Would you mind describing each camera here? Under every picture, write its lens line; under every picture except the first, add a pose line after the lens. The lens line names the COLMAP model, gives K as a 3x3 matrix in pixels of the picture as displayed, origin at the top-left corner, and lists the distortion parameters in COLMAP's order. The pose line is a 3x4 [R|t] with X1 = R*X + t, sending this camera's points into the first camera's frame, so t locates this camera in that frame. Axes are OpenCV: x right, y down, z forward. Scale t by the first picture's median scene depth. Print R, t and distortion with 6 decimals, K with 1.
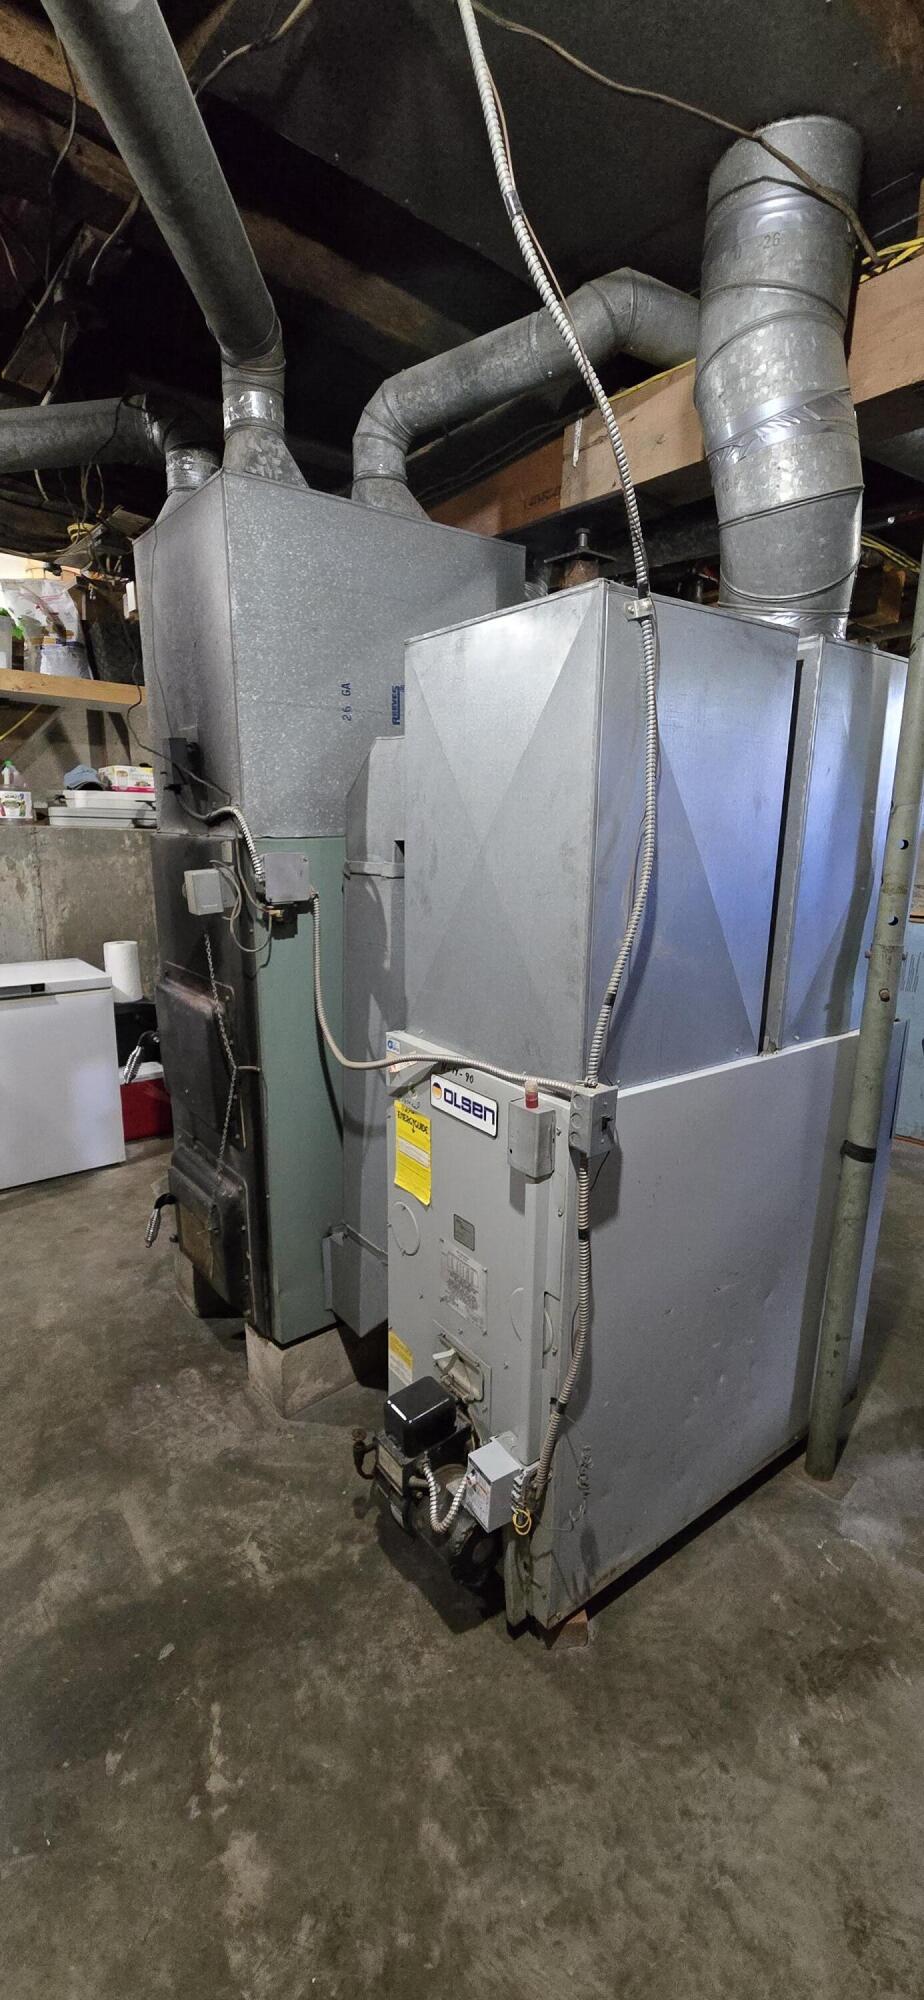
lens RADIAL K [[813.7, 0, 462.8], [0, 813.7, 1003.8], [0, 0, 1]] dist [0.000428, 0.000418]
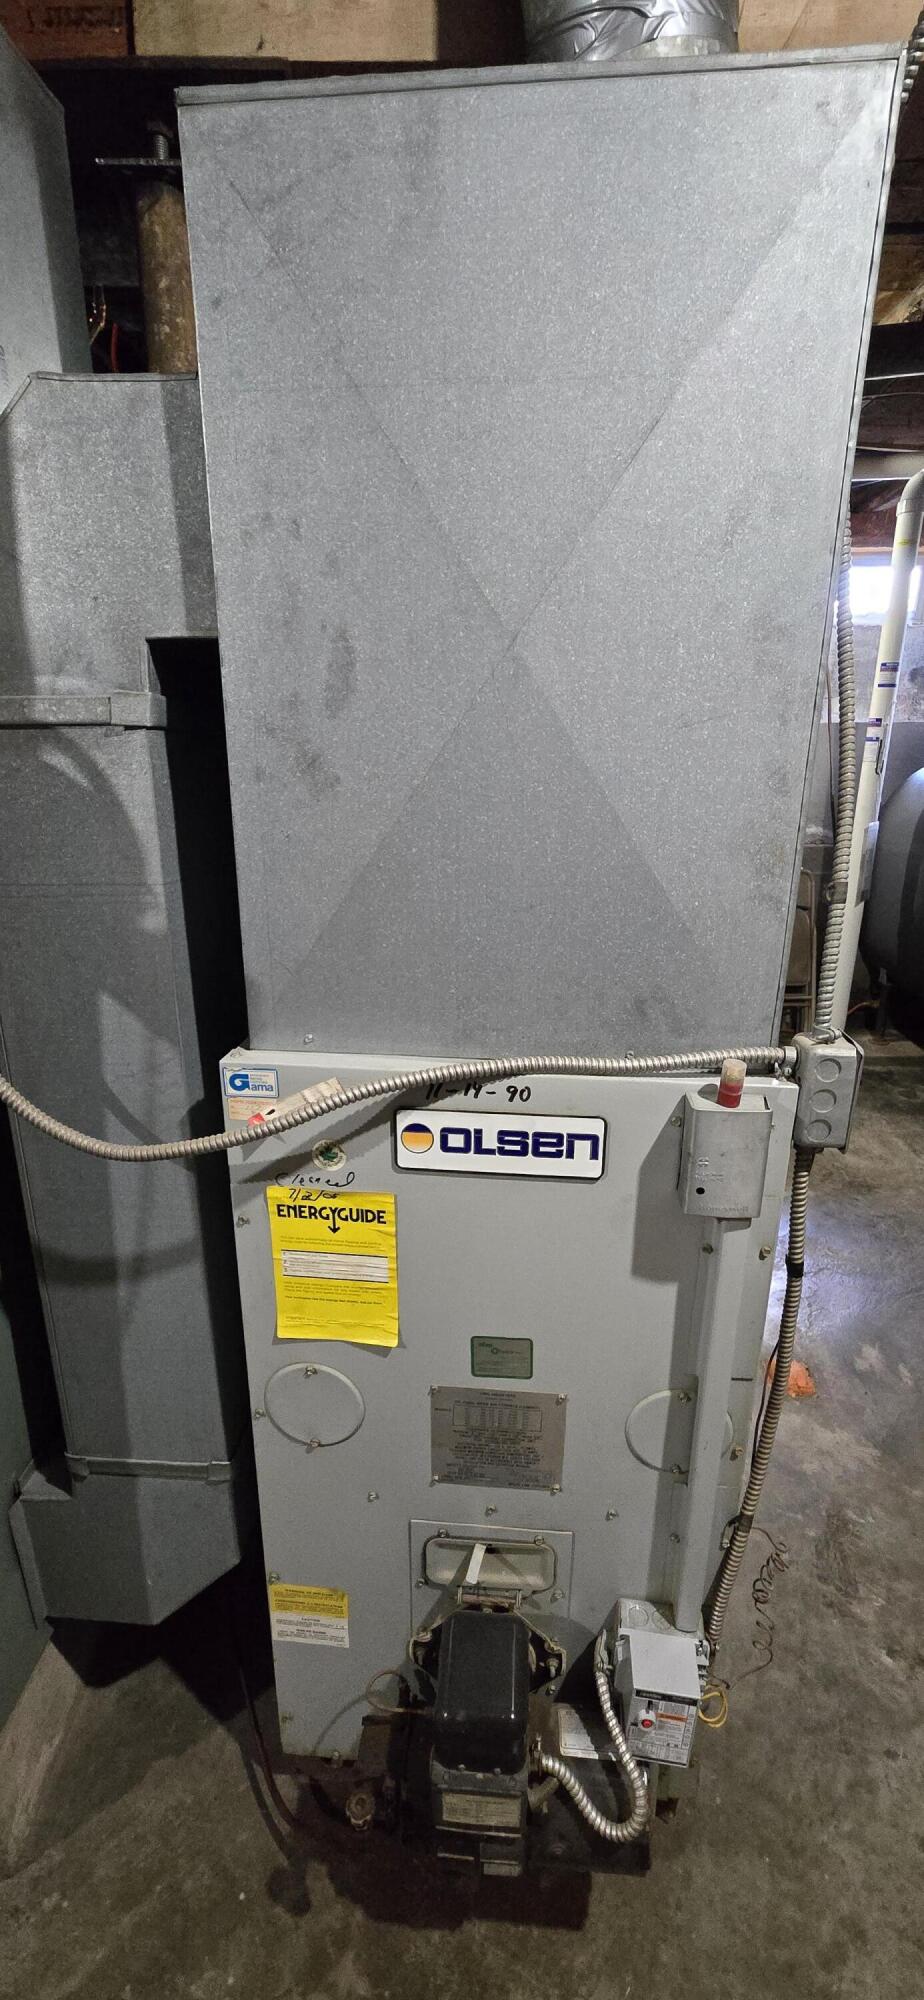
lens RADIAL K [[813.7, 0, 456.4], [0, 813.7, 1009.8], [0, 0, 1]] dist [0.000428, 0.000418]
pose [[0.664626, -0.233250, 0.709836, -0.358512], [0.165907, 0.972378, 0.164181, -0.052772], [-0.728524, 0.008648, 0.684965, 0.617929]]
